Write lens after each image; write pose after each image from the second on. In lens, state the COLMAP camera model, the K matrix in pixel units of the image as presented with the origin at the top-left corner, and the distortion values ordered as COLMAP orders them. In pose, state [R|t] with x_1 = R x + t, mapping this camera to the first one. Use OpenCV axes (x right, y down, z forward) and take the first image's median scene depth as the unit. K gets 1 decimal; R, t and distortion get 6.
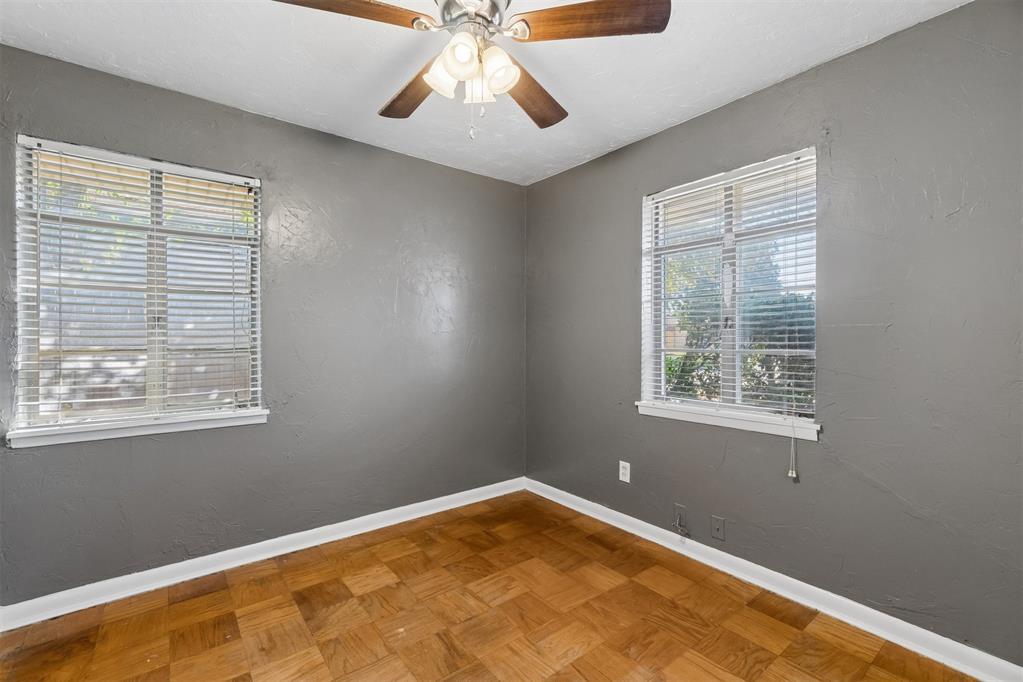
lens RADIAL K [[440.9, 0, 508.0], [0, 440.9, 344.4], [0, 0, 1]] dist [-0.004553, 0.001286]
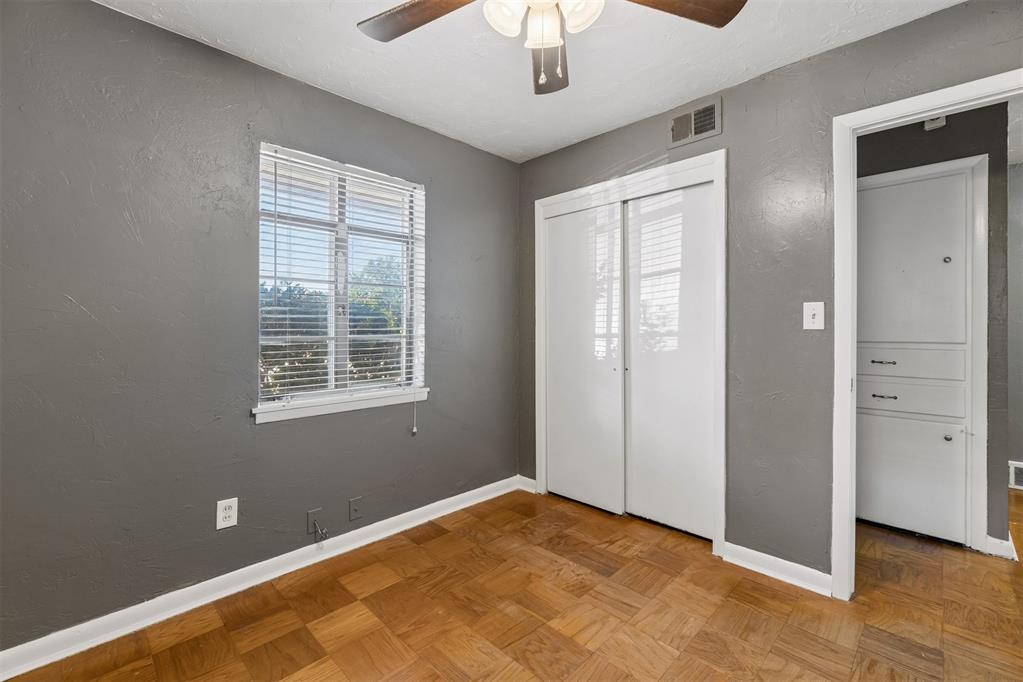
lens RADIAL K [[440.9, 0, 510.2], [0, 440.9, 332.0], [0, 0, 1]] dist [-0.004553, 0.001286]
pose [[-0.130026, -0.009972, 0.991460, -0.613432], [0.012500, 0.999853, 0.011695, -0.005409], [-0.991432, 0.013914, -0.129883, 0.798085]]
